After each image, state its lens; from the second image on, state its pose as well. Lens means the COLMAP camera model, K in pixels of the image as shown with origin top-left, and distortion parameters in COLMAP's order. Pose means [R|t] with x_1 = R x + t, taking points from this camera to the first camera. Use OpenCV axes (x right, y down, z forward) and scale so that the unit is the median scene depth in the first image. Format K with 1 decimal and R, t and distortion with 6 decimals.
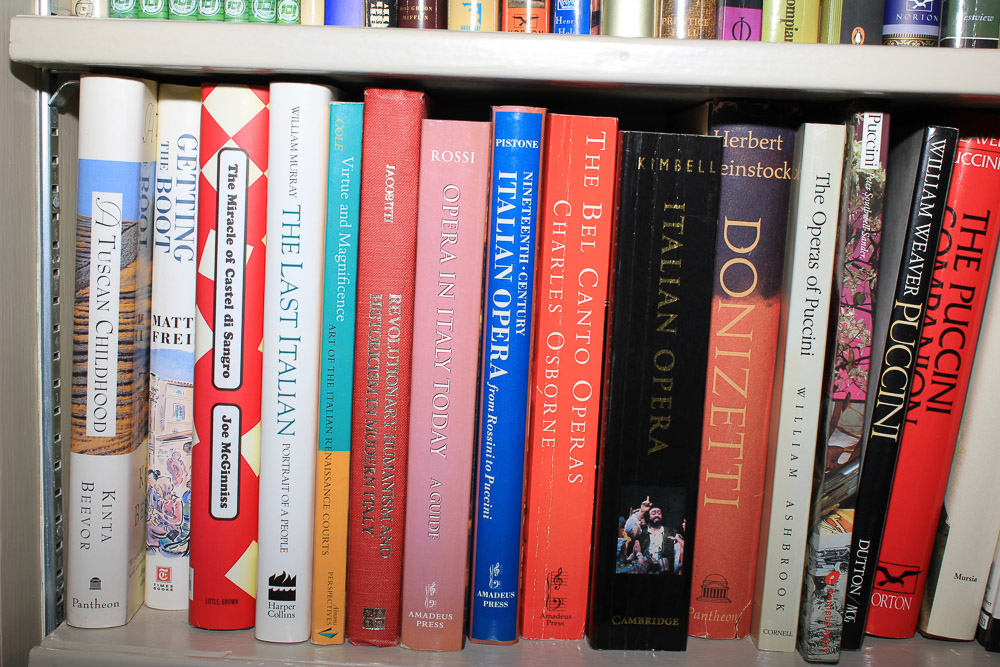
lens RADIAL K [[1333.8, 0, 499.7], [0, 1333.8, 339.4], [0, 0, 1]] dist [0.018506, 0.000000]
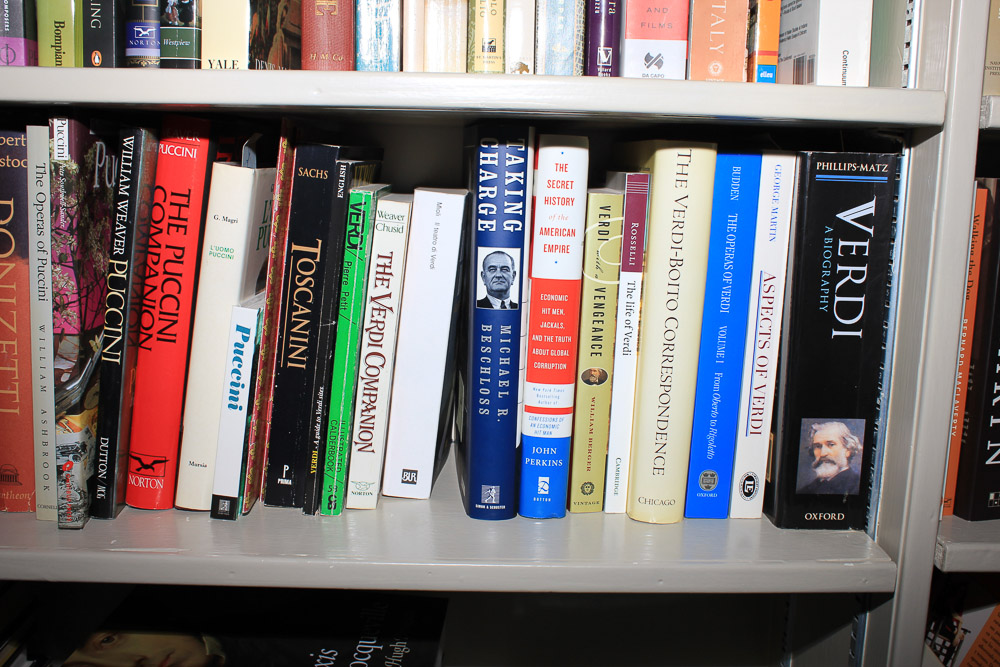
lens RADIAL K [[1024.5, 0, 495.8], [0, 1024.5, 330.2], [0, 0, 1]] dist [-0.011921, 0.000000]
pose [[0.999839, -0.014425, -0.010704, 0.688365], [0.014919, 0.998755, 0.047596, -0.000520], [0.010004, -0.047748, 0.998809, -0.015830]]
